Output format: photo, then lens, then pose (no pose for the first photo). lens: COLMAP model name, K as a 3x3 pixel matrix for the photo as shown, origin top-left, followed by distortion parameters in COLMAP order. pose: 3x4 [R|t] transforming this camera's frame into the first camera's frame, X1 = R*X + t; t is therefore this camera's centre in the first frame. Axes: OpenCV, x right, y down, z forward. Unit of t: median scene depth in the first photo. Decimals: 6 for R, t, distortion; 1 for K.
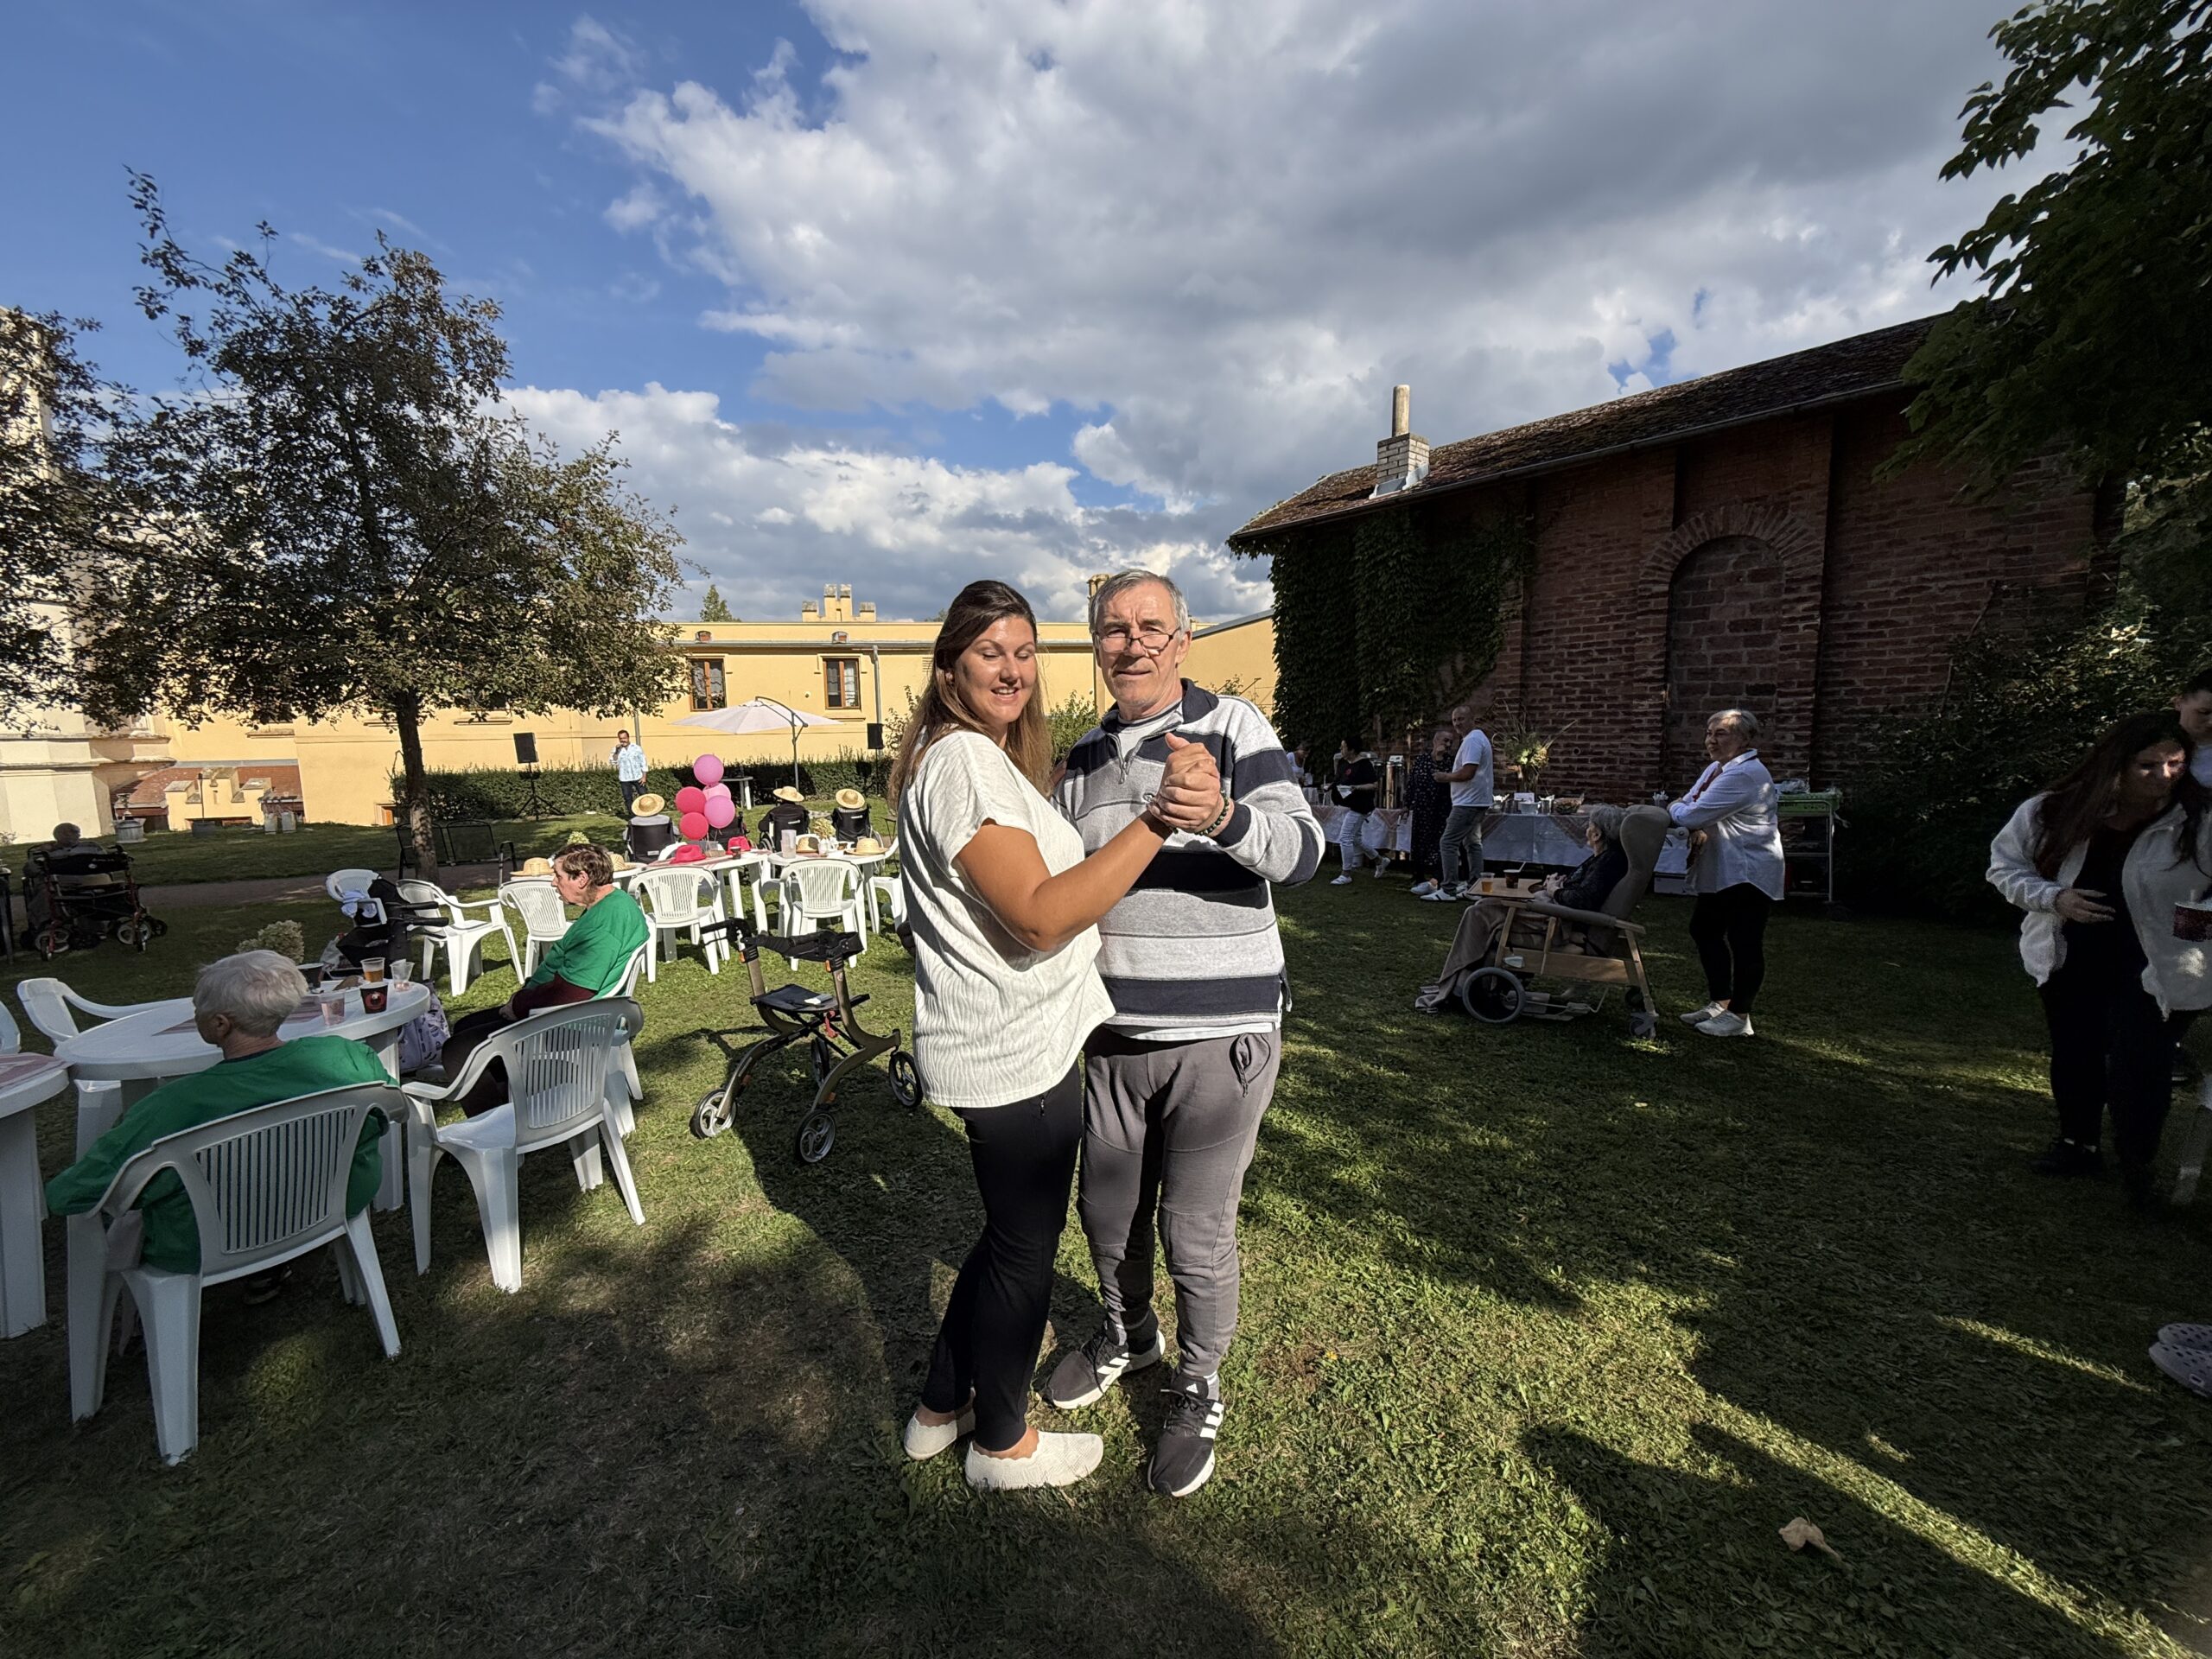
lens RADIAL K [[881.7, 0, 1114.3], [0, 881.7, 824.2], [0, 0, 1]] dist [0.001113, 0.000075]
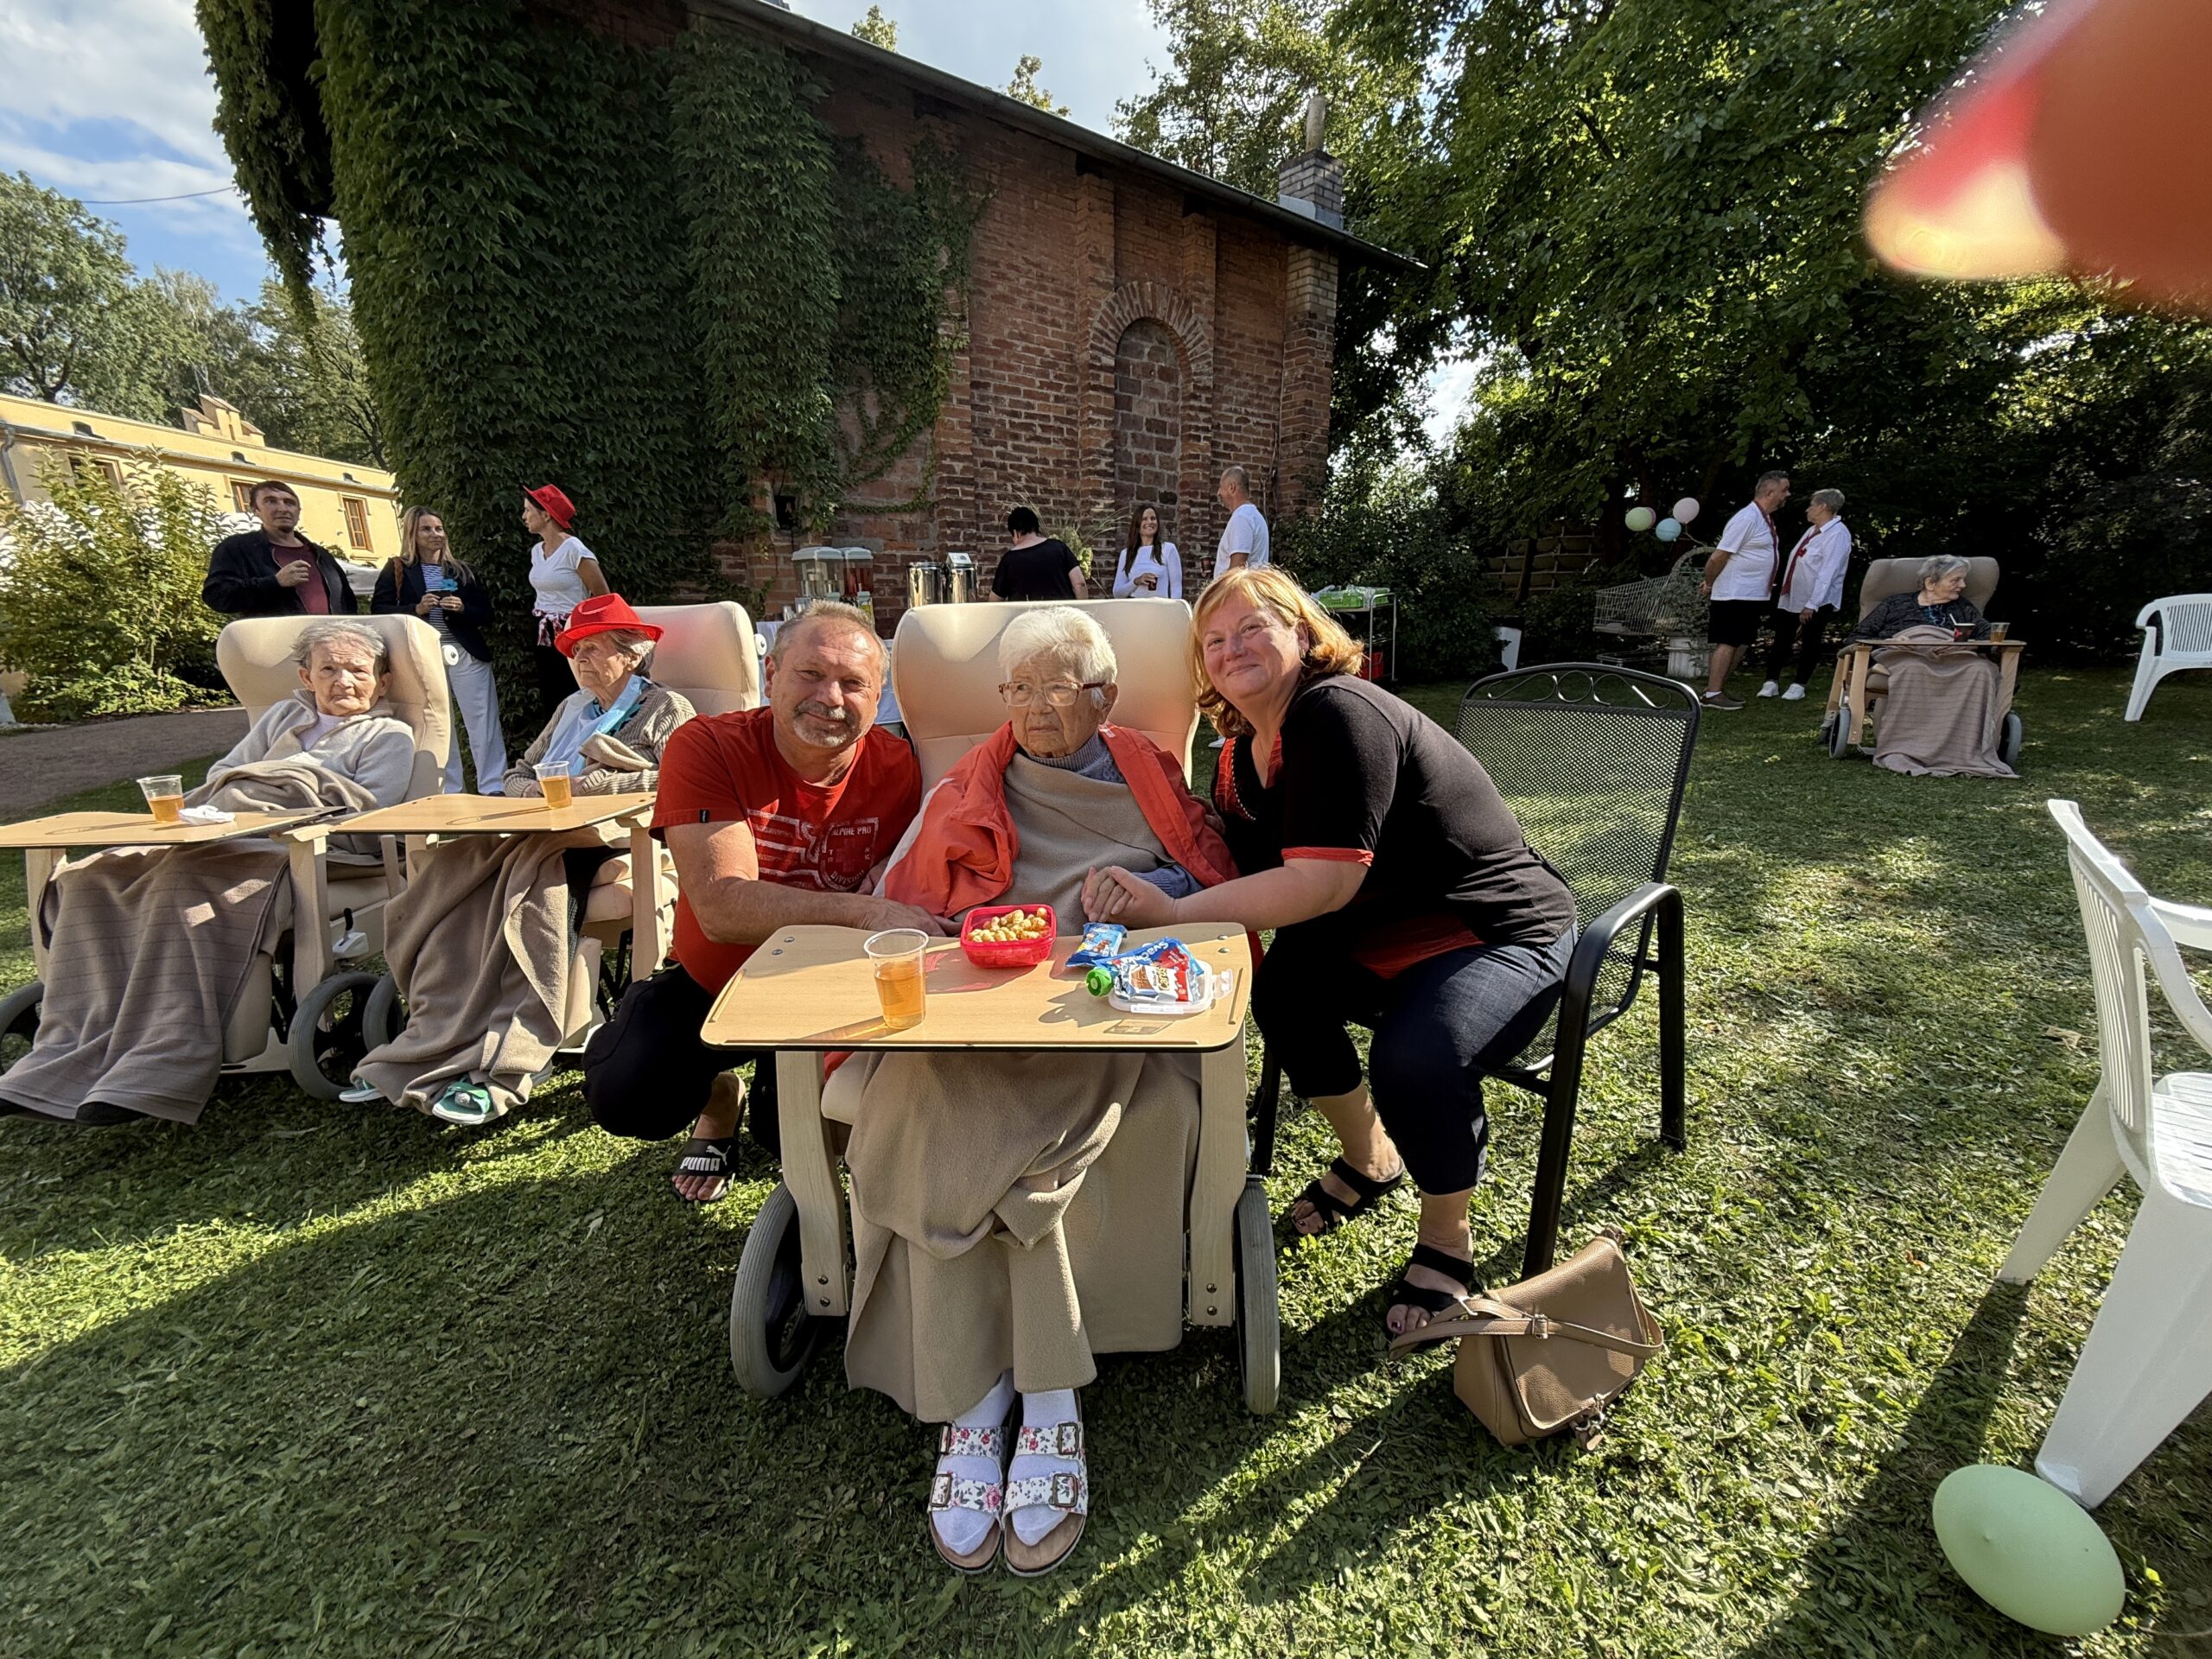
lens RADIAL K [[881.7, 0, 1114.3], [0, 881.7, 824.2], [0, 0, 1]] dist [0.001113, 0.000075]
pose [[0.041487, -0.242282, 0.969318, -0.328470], [0.105394, 0.965802, 0.236892, -0.037766], [-0.993565, 0.092332, 0.065603, 1.019029]]
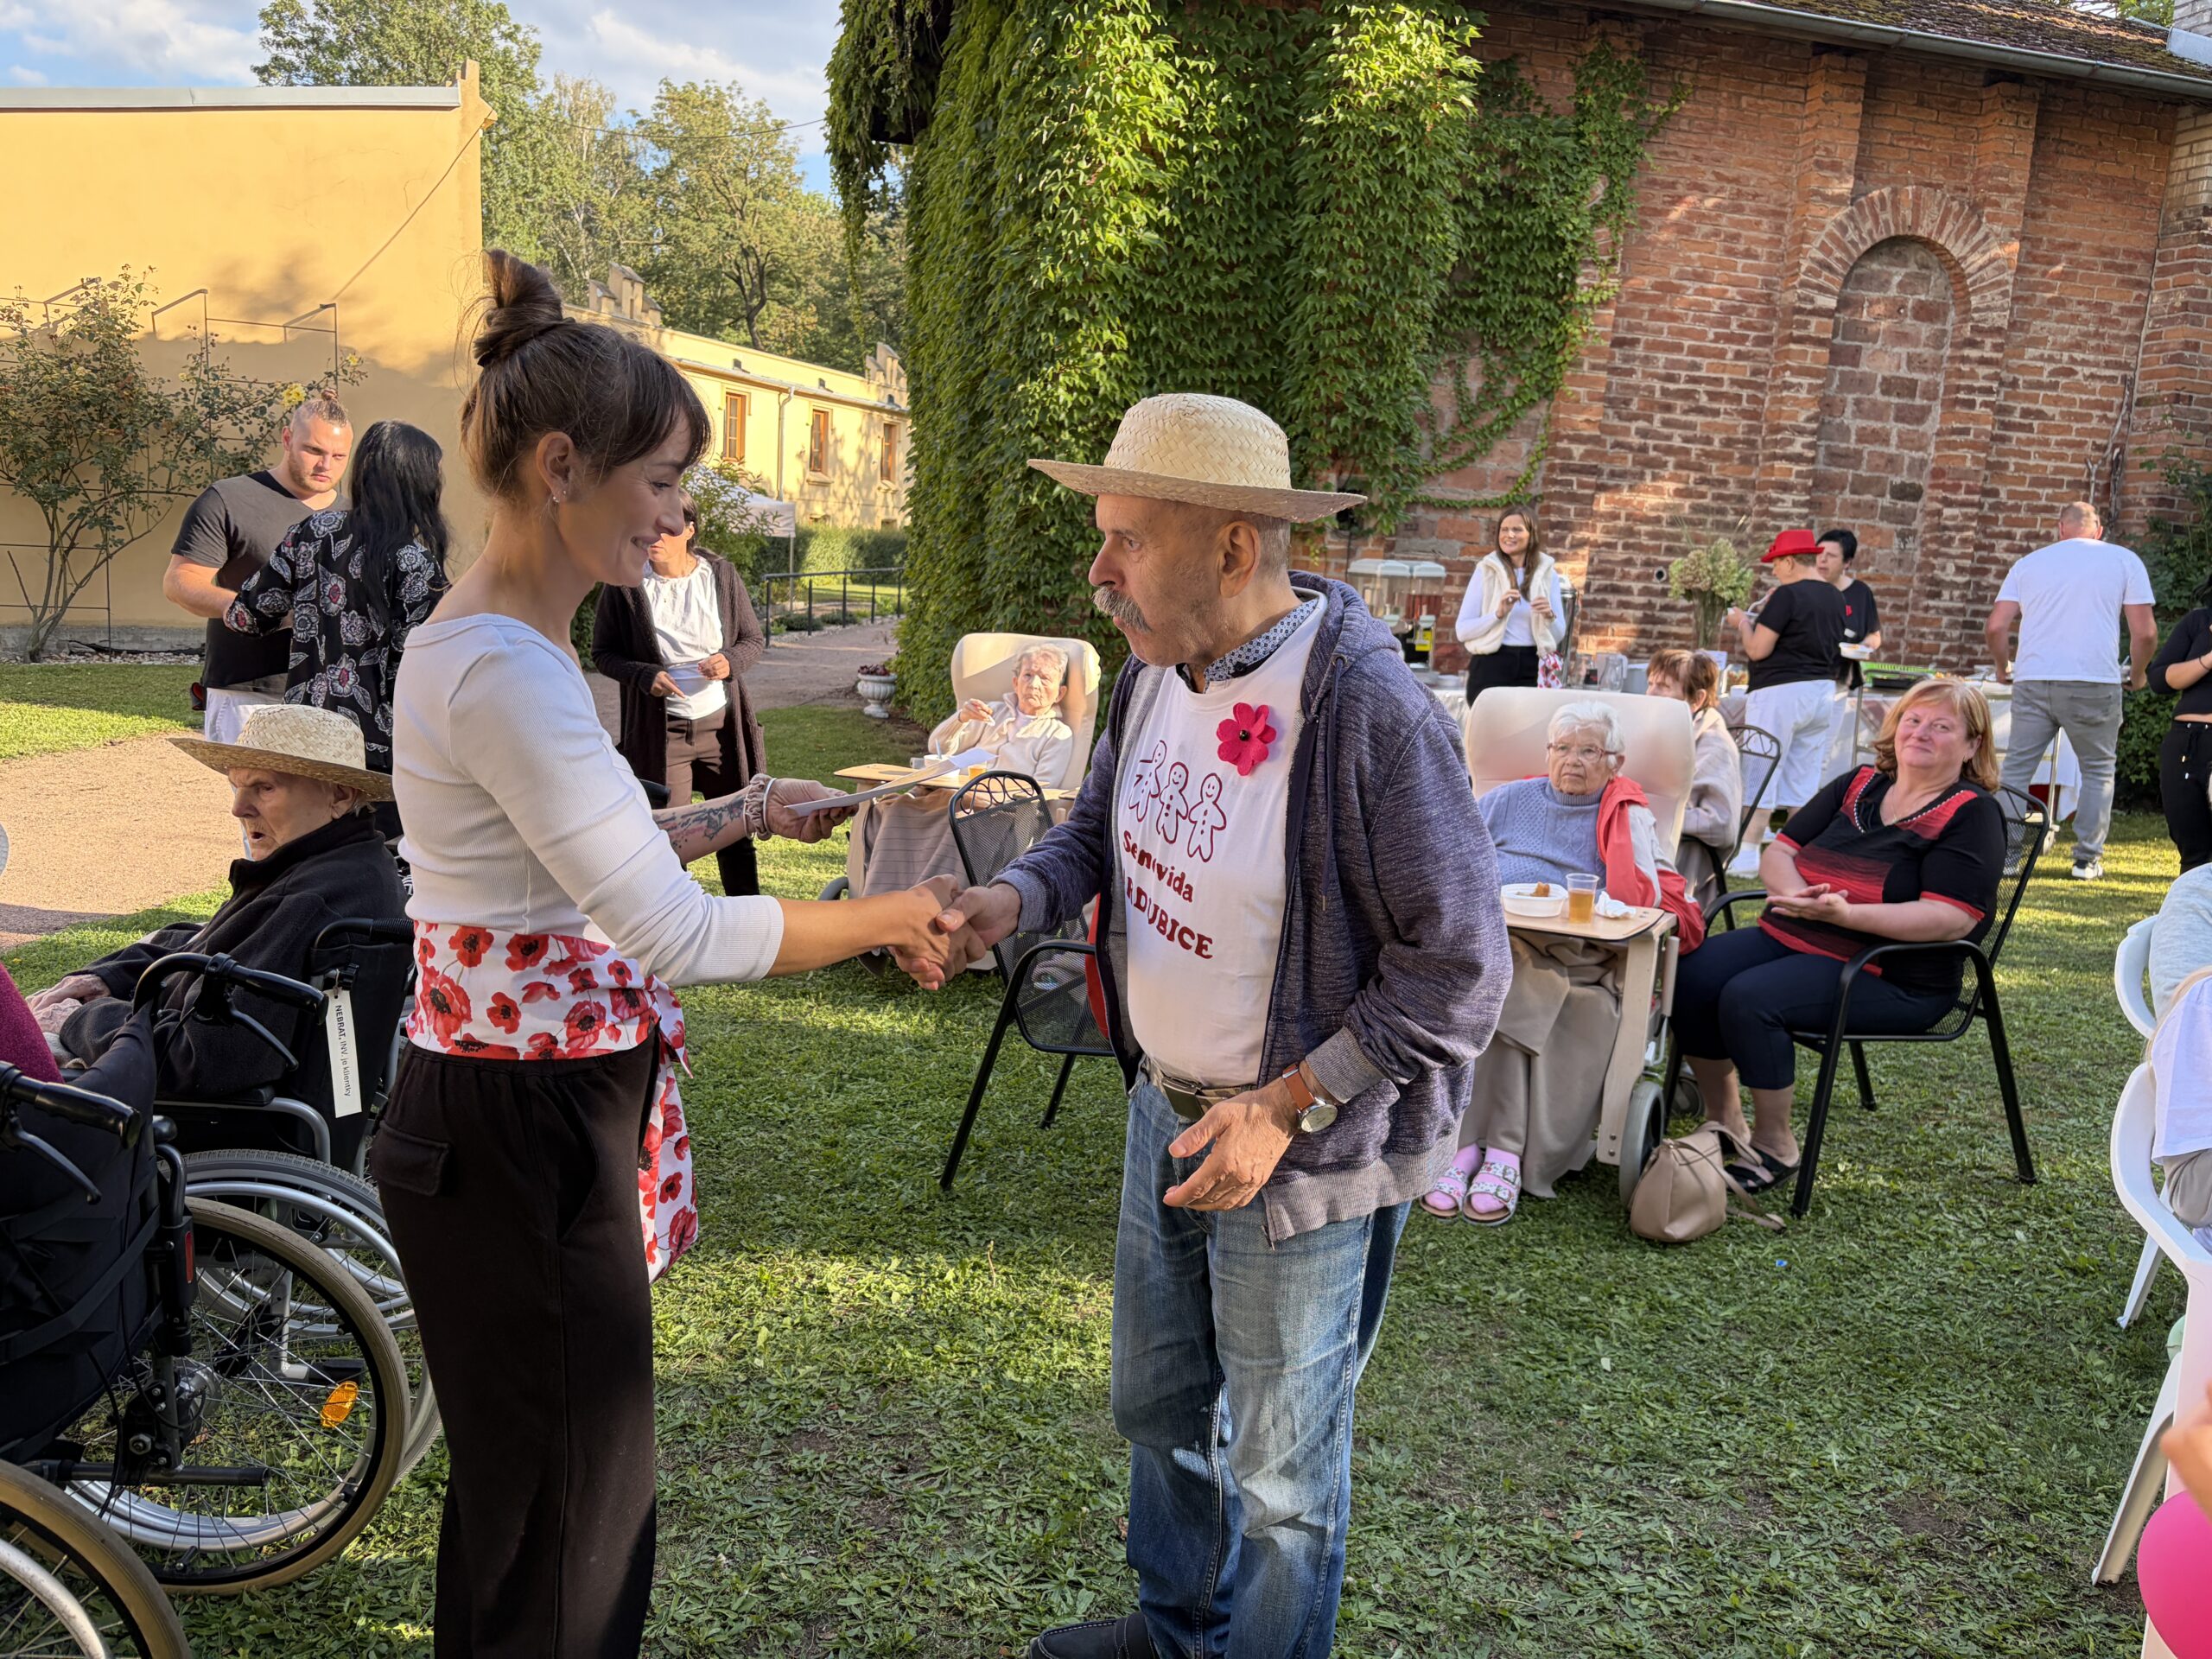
lens RADIAL K [[1696.5, 0, 1117.3], [0, 1696.5, 820.7], [0, 0, 1]] dist [0.043484, -0.043330]
pose [[0.455904, -0.105614, 0.883741, -0.663065], [0.023905, 0.994029, 0.106462, -0.059166], [-0.889708, -0.027410, 0.455707, 0.927692]]
